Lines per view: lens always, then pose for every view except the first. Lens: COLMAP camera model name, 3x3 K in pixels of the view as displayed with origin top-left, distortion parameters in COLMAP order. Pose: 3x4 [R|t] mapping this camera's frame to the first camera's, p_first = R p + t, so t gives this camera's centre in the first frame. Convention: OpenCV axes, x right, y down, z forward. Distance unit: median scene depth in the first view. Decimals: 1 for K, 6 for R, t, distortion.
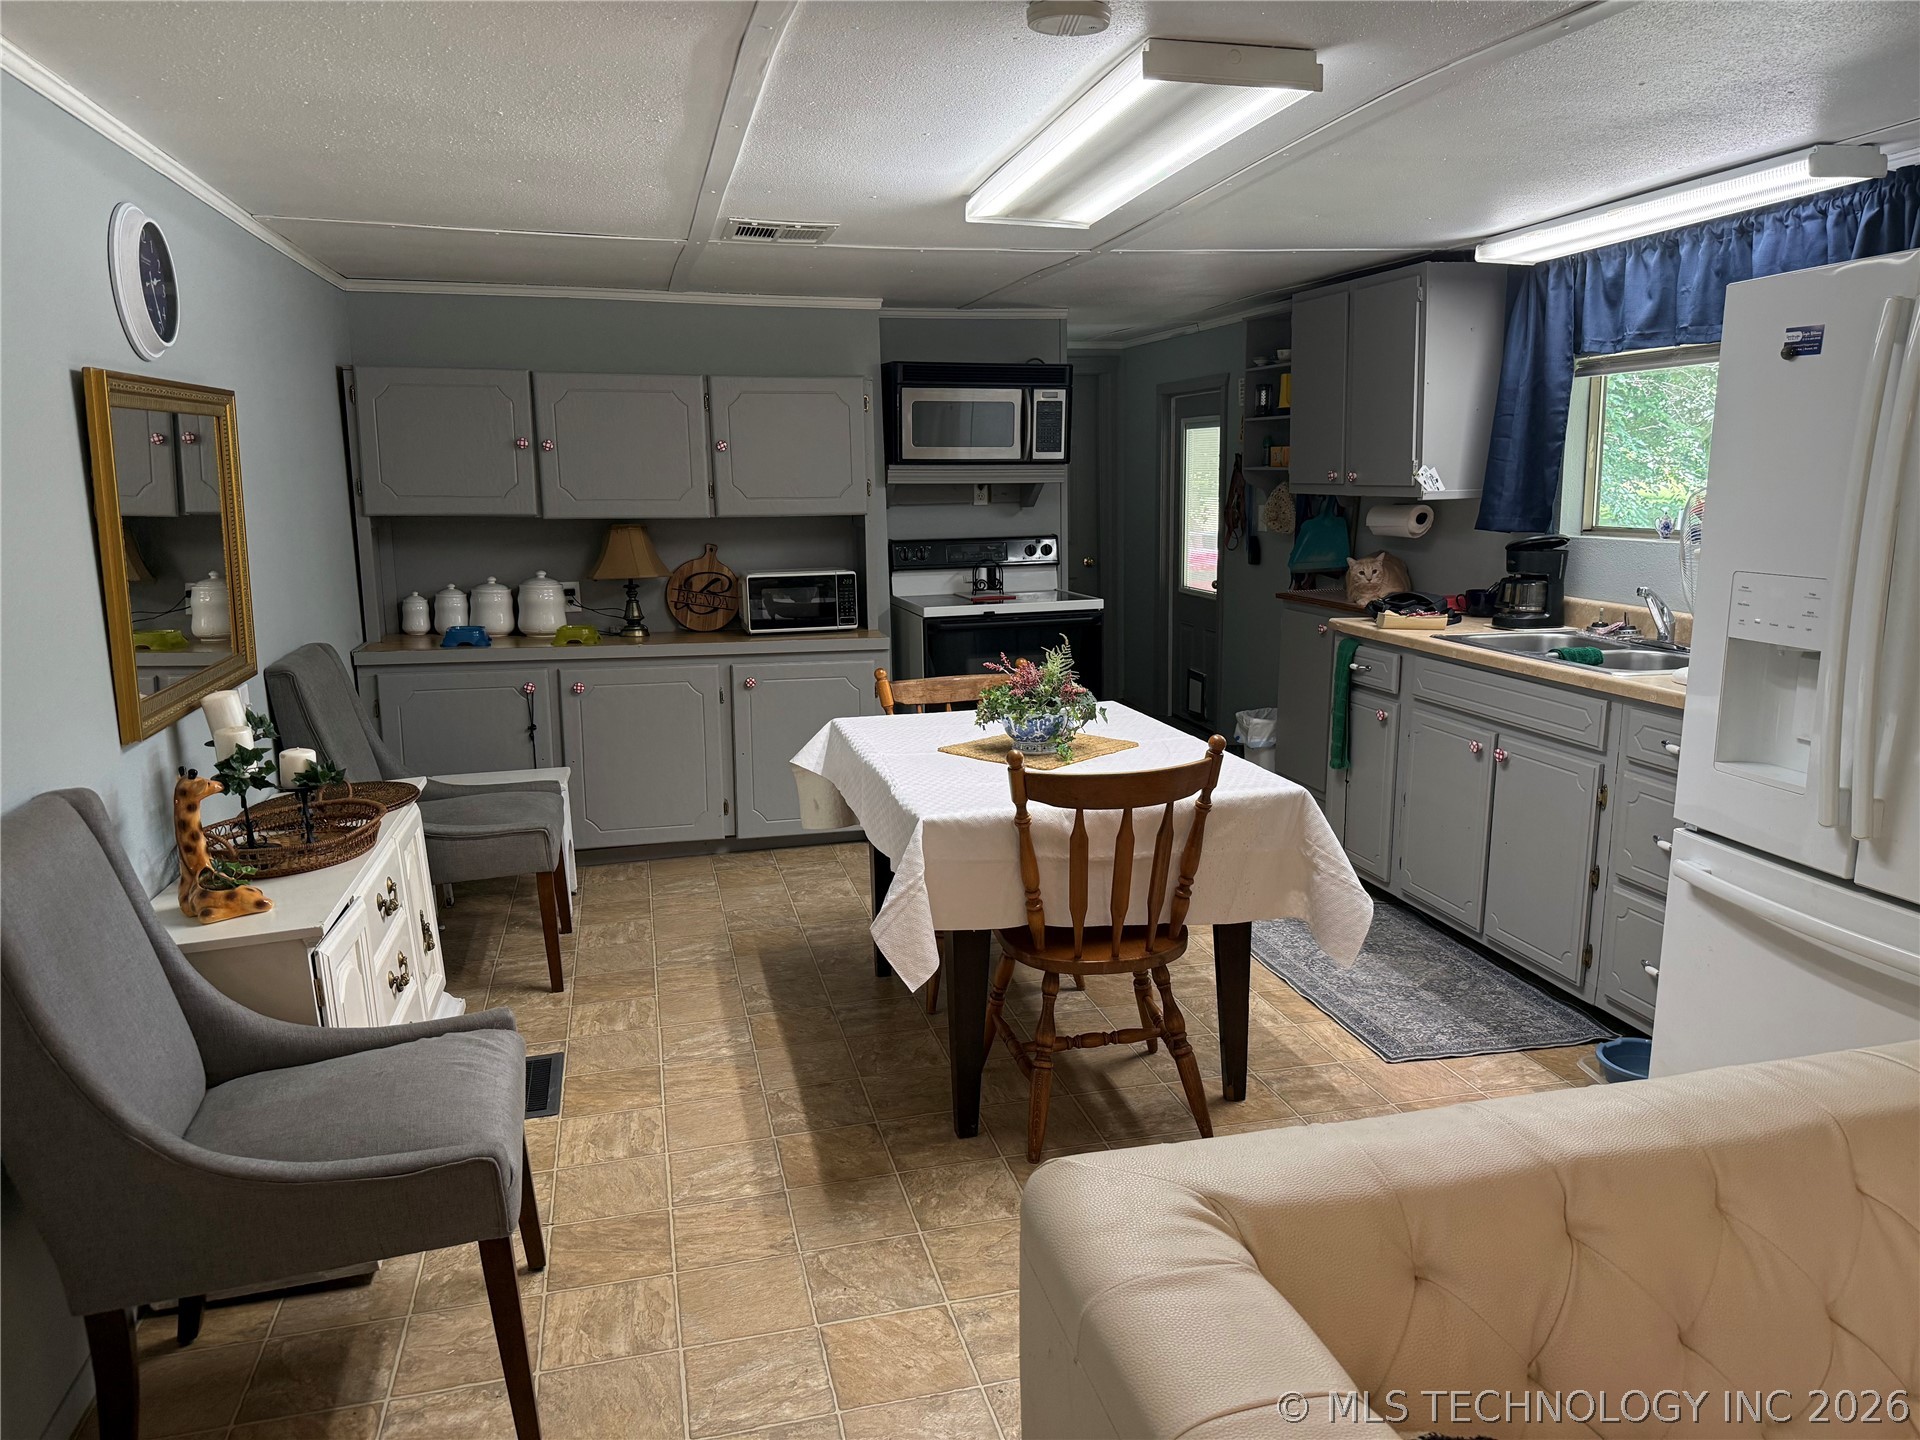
lens RADIAL K [[1360.6, 0, 960.4], [0, 1360.6, 722.2], [0, 0, 1]] dist [-0.008840, -0.004495]
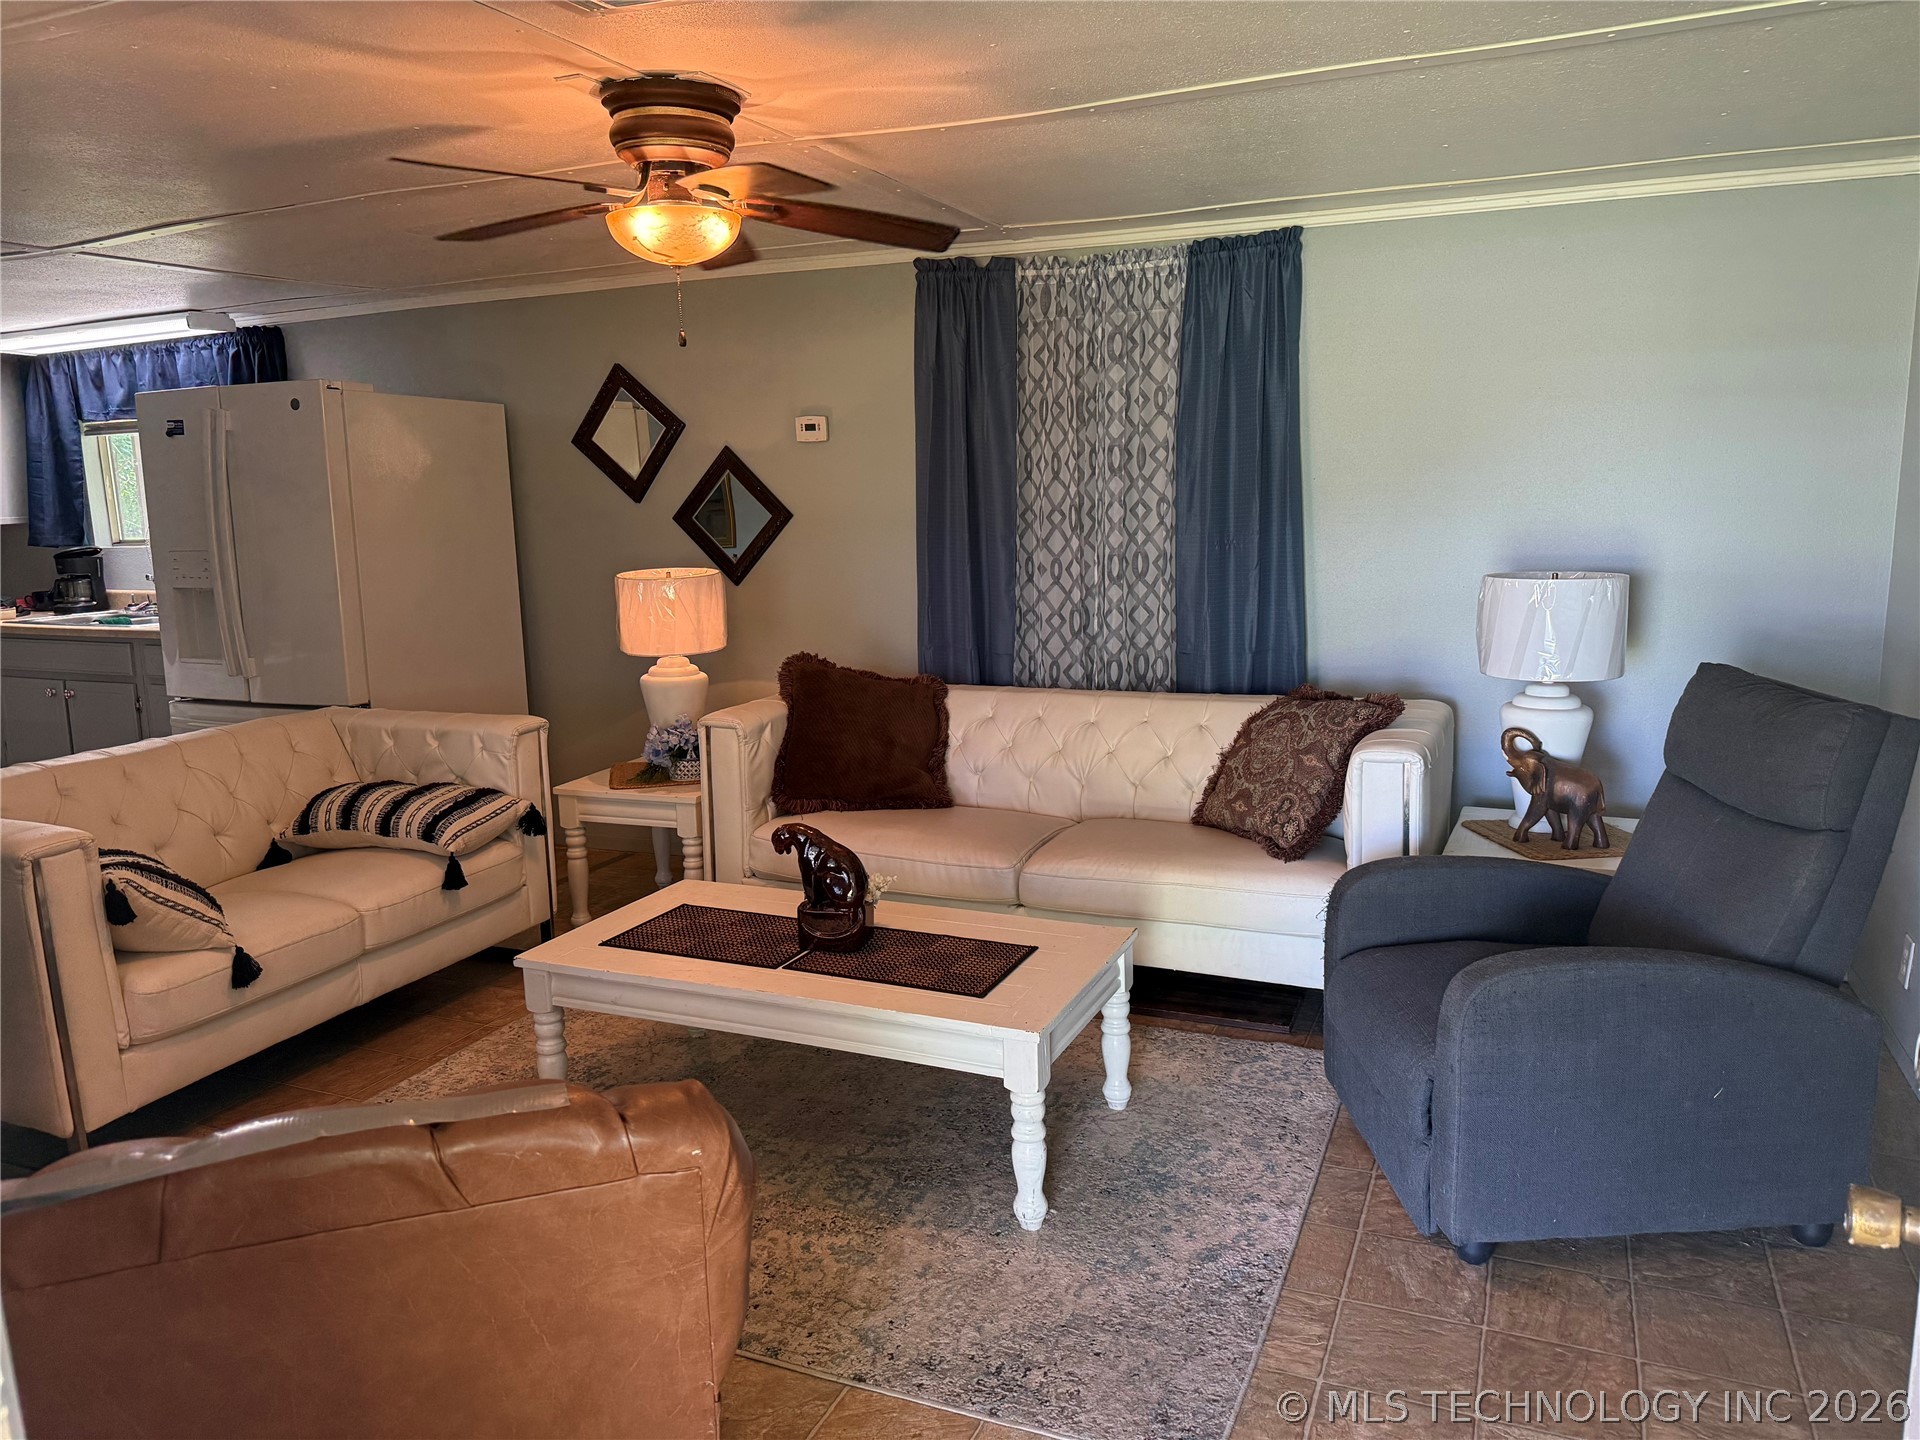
lens RADIAL K [[1360.6, 0, 957.1], [0, 1360.6, 720.4], [0, 0, 1]] dist [-0.008840, -0.004495]
pose [[0.603942, -0.139391, 0.784744, -0.159994], [0.162051, 0.985498, 0.050336, 0.124278], [-0.780380, 0.096768, 0.617772, -0.599256]]
